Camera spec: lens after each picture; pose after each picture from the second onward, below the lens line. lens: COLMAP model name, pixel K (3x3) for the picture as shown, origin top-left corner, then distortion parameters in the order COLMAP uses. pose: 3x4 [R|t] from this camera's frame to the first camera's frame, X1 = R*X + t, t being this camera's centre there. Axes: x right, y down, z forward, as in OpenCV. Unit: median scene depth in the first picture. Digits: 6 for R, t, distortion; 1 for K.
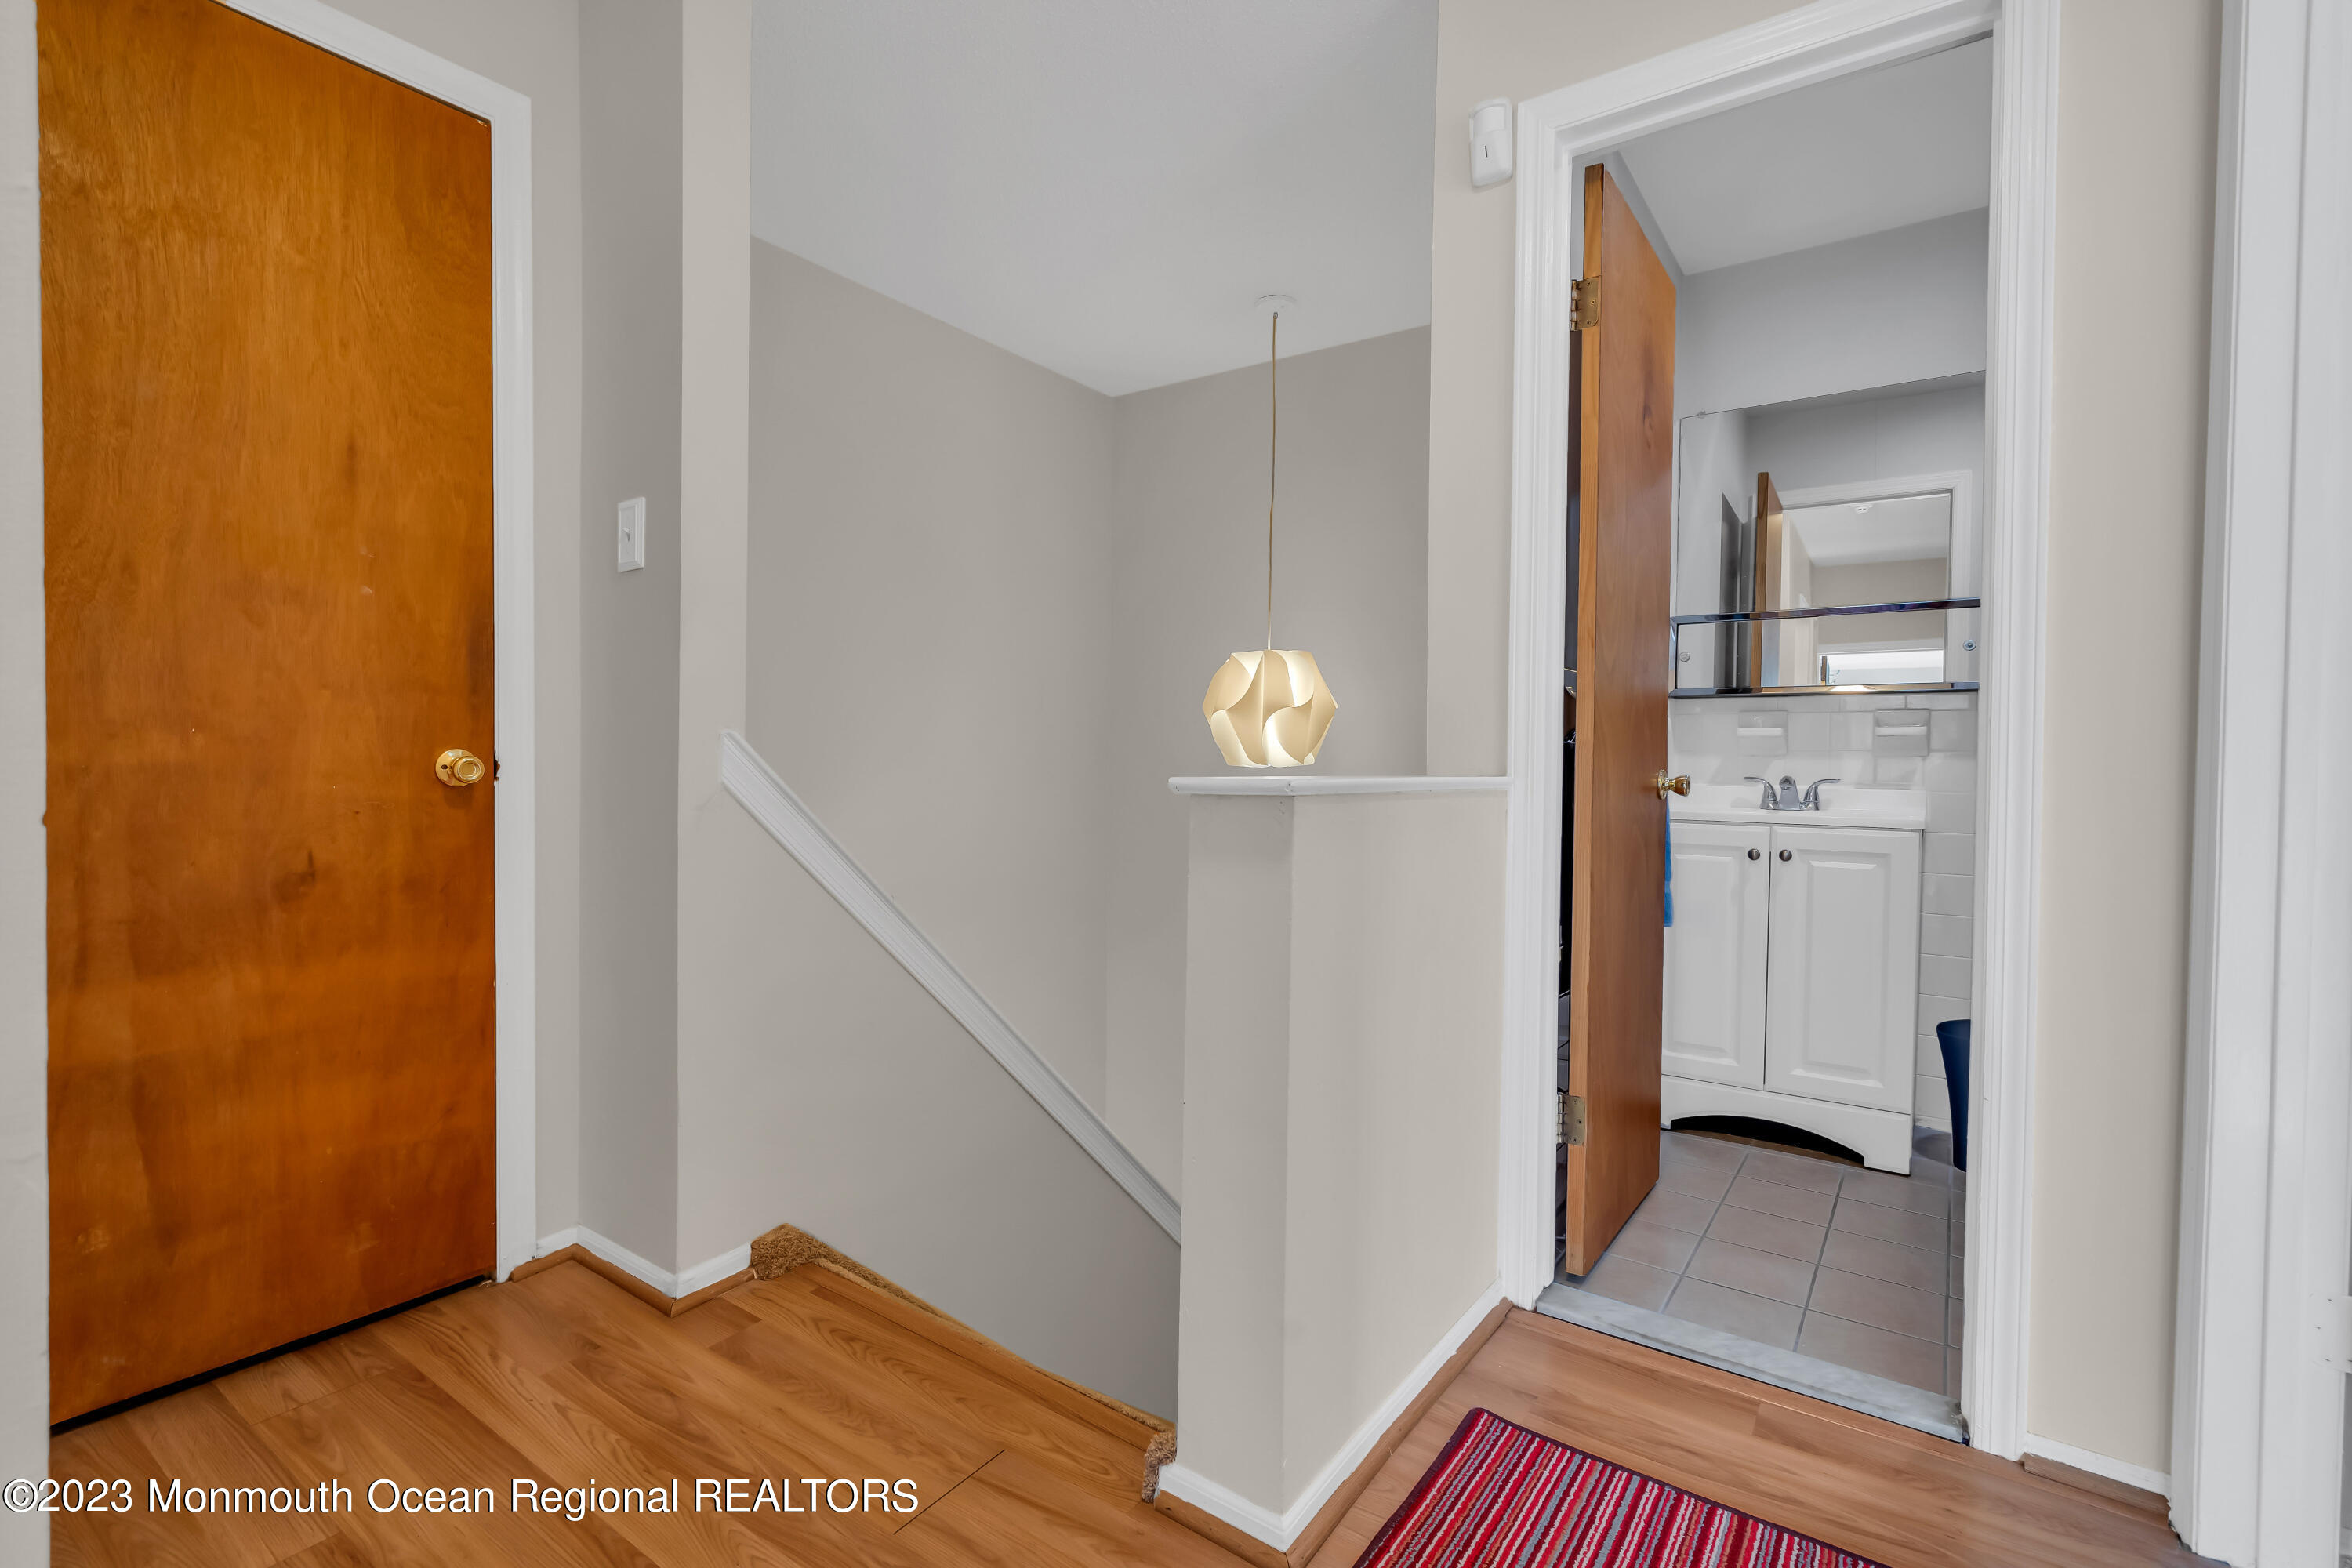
lens RADIAL K [[1076.0, 0, 1175.8], [0, 1076.0, 786.1], [0, 0, 1]] dist [0.002108, 0.000099]
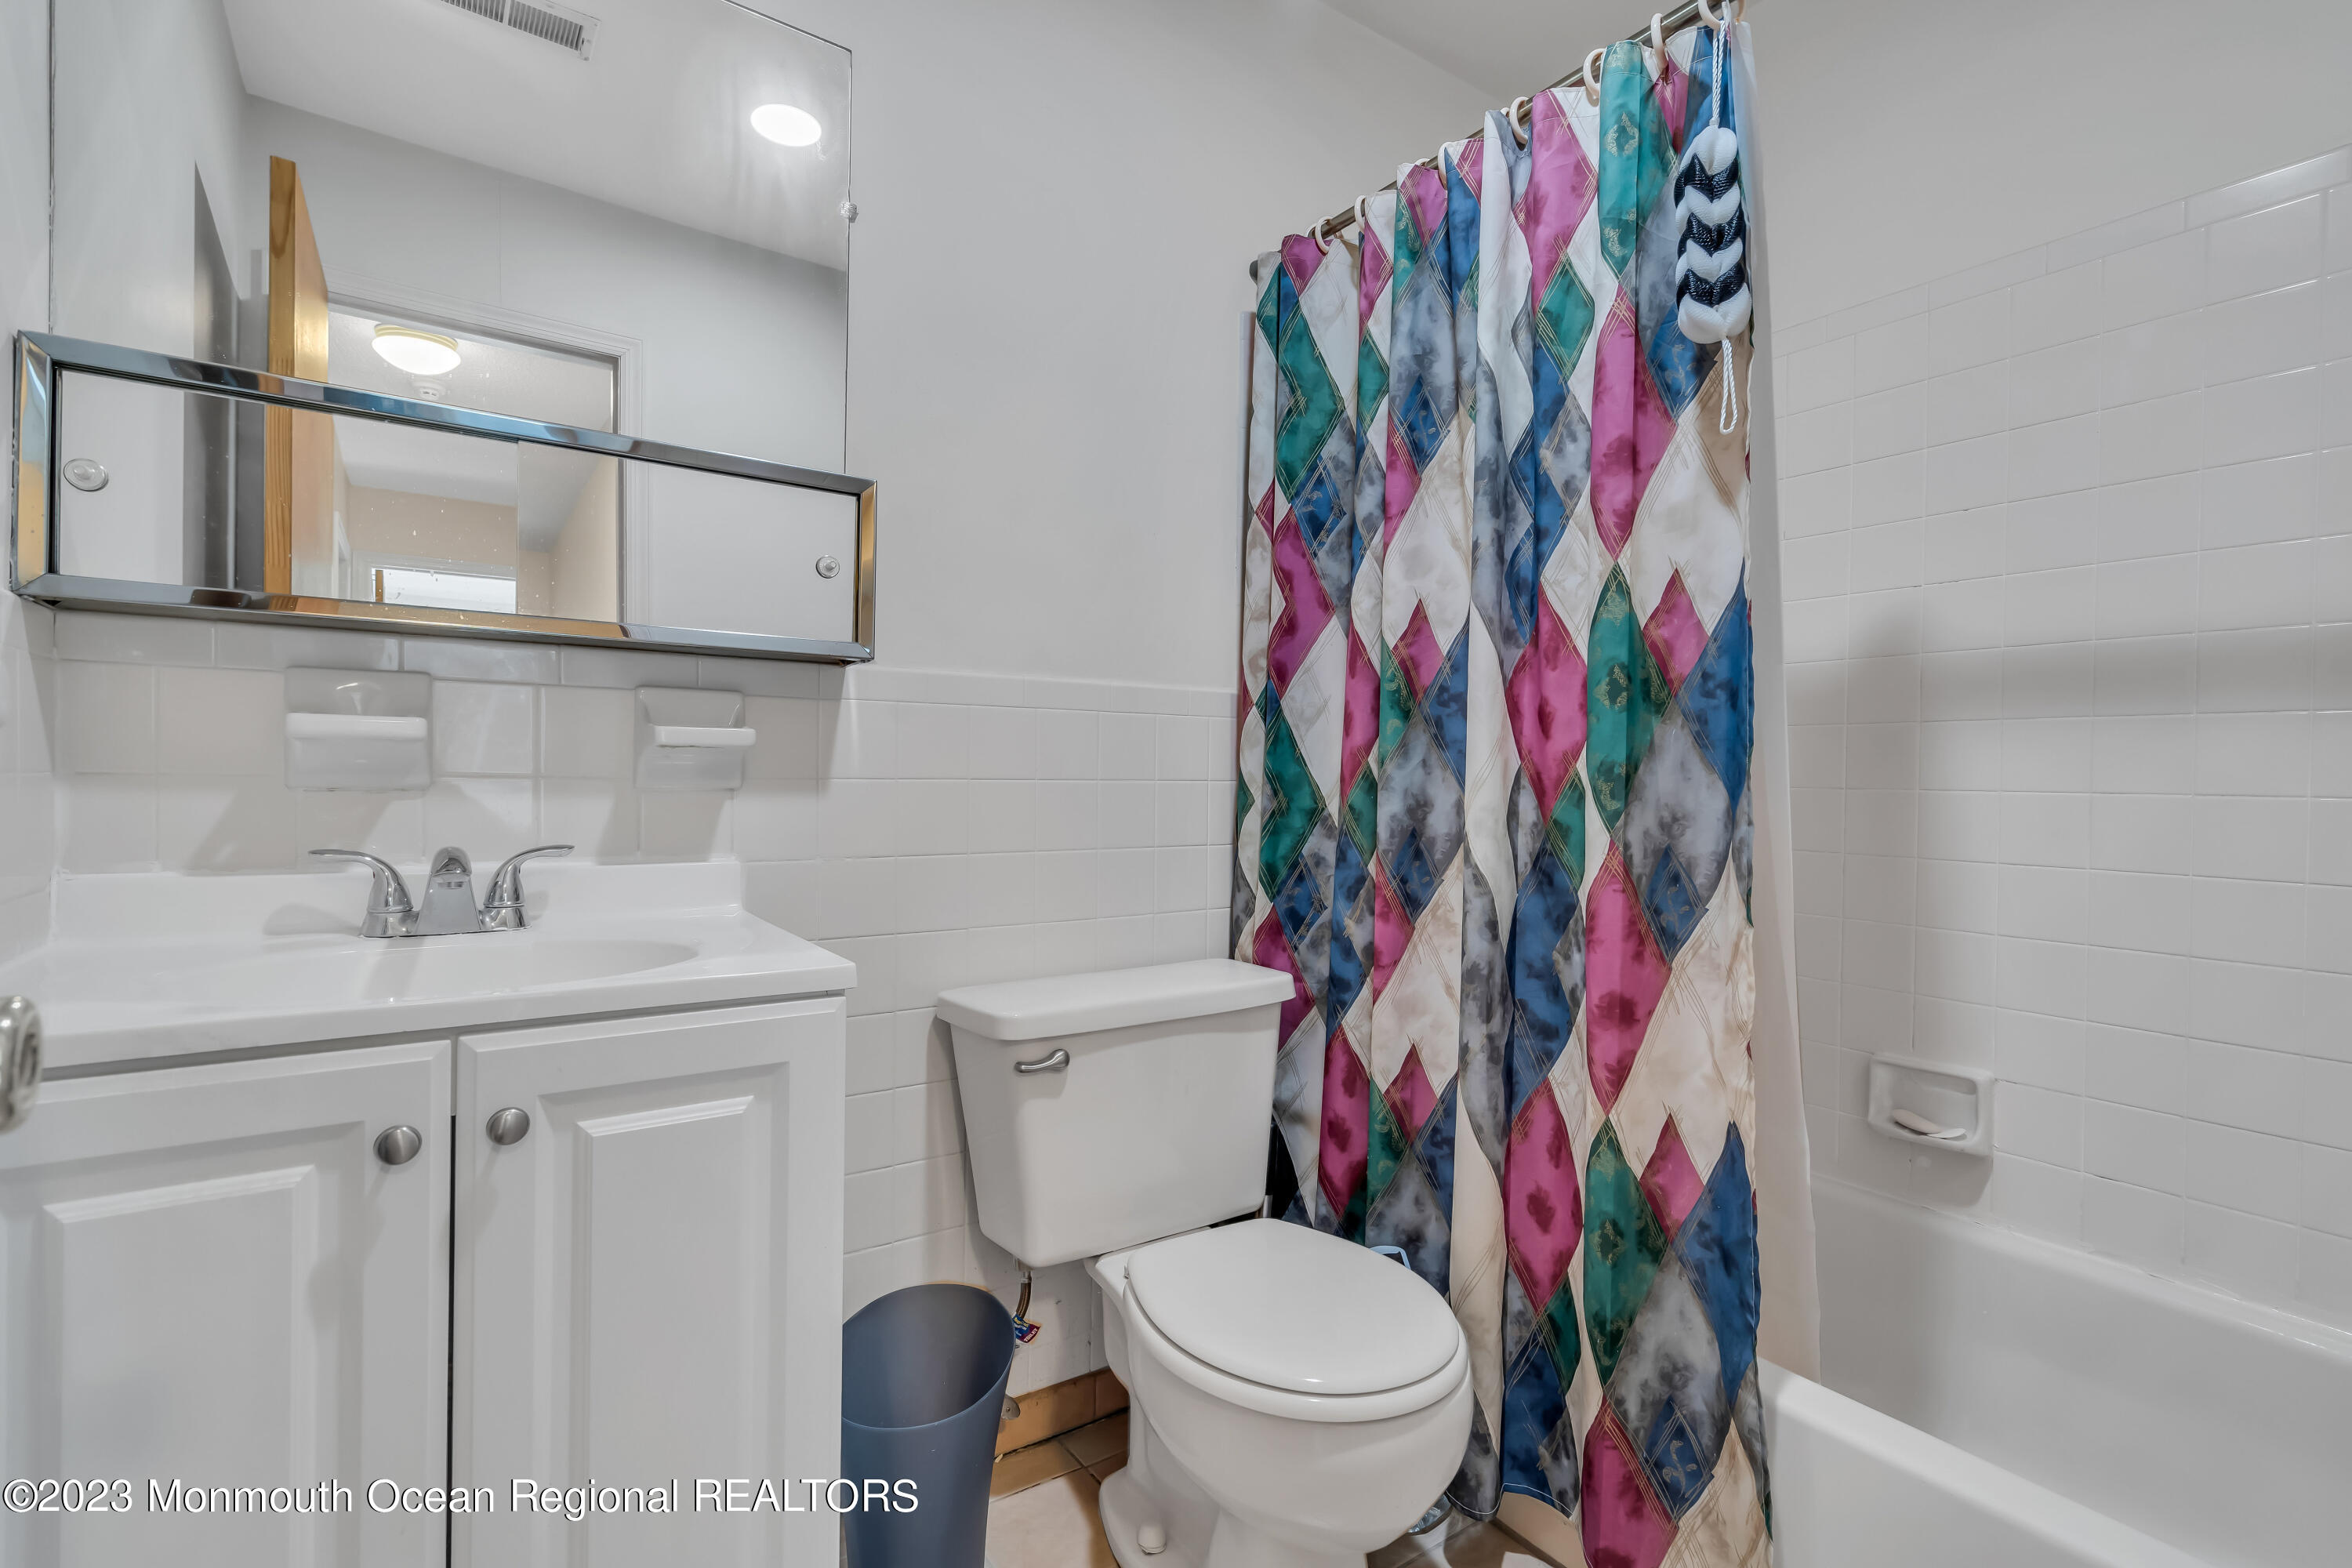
lens RADIAL K [[1076.0, 0, 1178.9], [0, 1076.0, 790.5], [0, 0, 1]] dist [0.002108, 0.000099]
pose [[0.344924, -0.020381, 0.938409, 0.305438], [0.011827, 0.999779, 0.017366, -0.032285], [-0.938556, 0.005109, 0.345088, 0.632439]]
